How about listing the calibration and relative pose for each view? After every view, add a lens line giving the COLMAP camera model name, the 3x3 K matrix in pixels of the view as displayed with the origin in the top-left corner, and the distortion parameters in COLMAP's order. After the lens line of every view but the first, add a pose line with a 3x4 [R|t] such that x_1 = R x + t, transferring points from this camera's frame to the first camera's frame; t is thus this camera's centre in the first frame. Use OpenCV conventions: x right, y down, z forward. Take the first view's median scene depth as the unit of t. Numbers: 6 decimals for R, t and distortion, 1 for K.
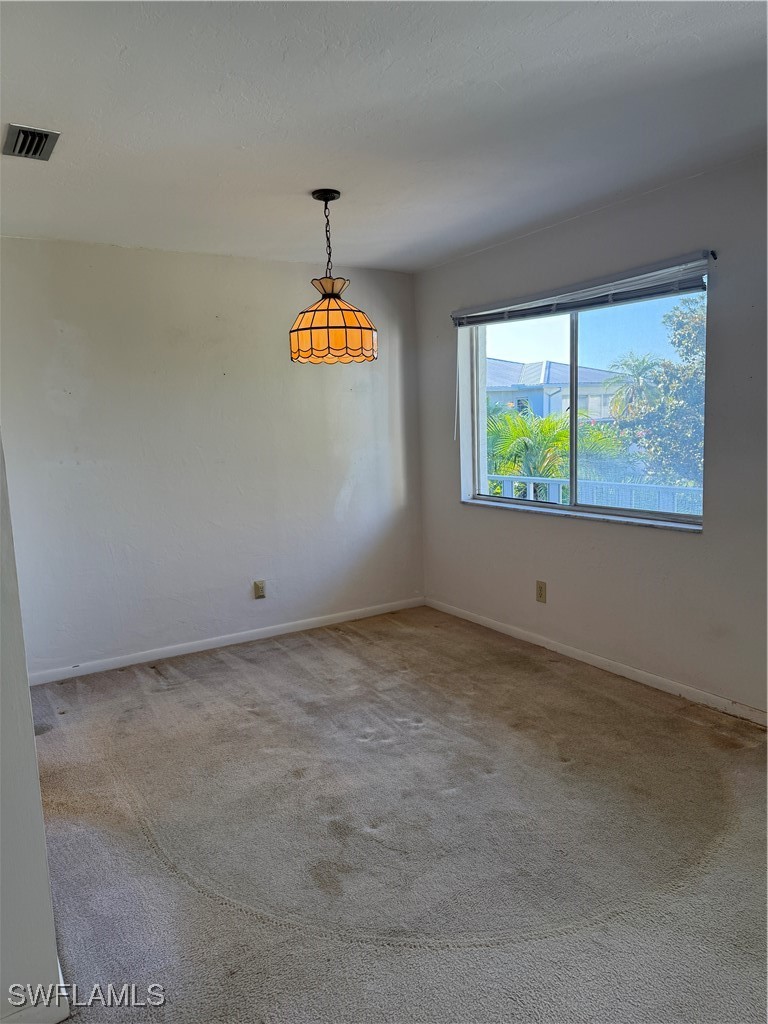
lens RADIAL K [[724.0, 0, 389.2], [0, 724.0, 508.5], [0, 0, 1]] dist [0.052851, -0.057762]
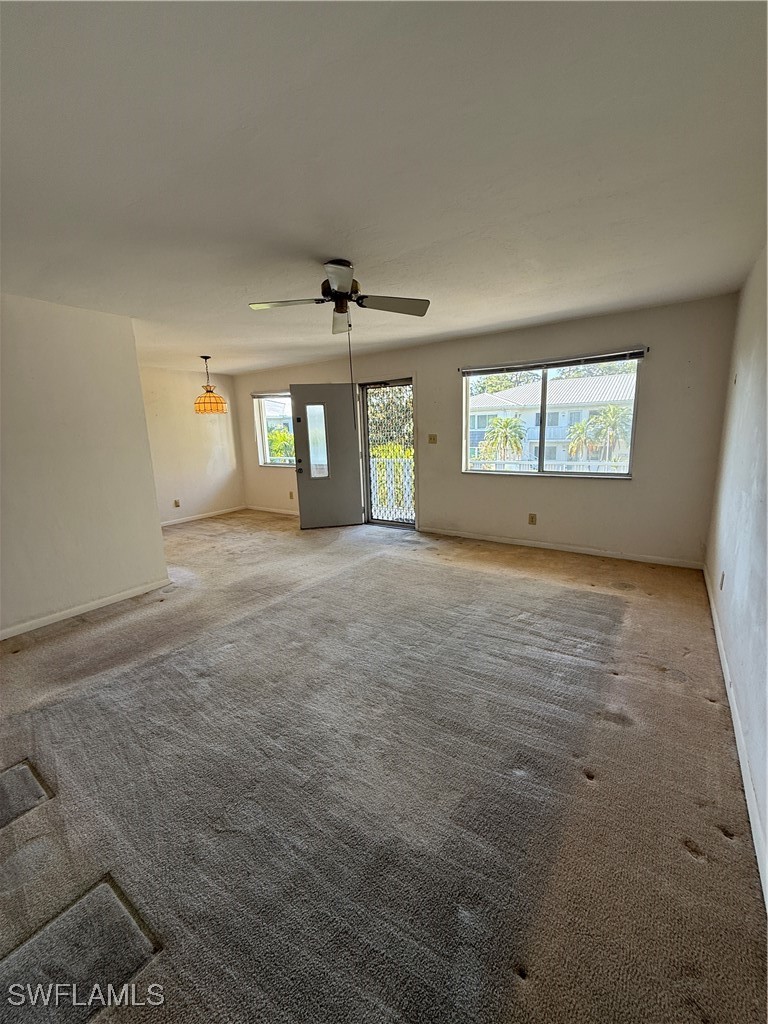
lens RADIAL K [[407.9, 0, 386.9], [0, 407.9, 511.1], [0, 0, 1]] dist [-0.004070, 0.000912]
pose [[0.915453, -0.073553, 0.395645, -0.084572], [0.047887, 0.996080, 0.074375, 0.076897], [-0.399565, -0.049141, 0.915387, -0.621625]]
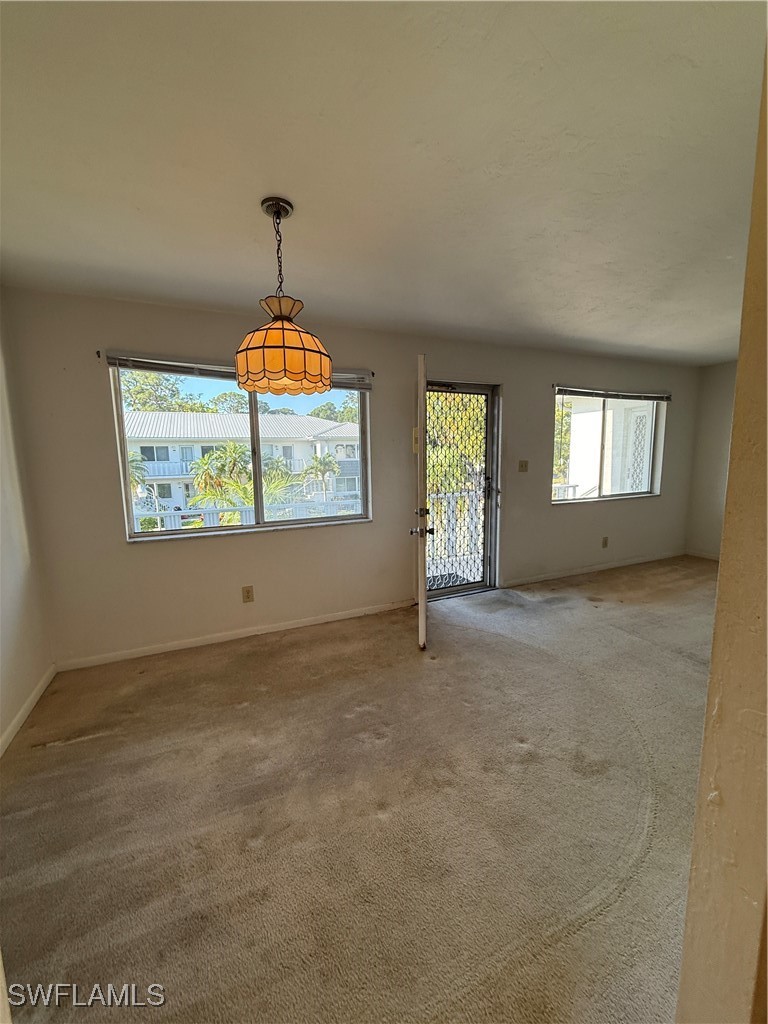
lens RADIAL K [[407.9, 0, 383.5], [0, 407.9, 514.8], [0, 0, 1]] dist [-0.004070, 0.000912]
pose [[0.118811, -0.110334, 0.986768, -0.459616], [0.131874, 0.986756, 0.094455, -0.060868], [-0.984121, 0.118907, 0.131787, 0.654384]]
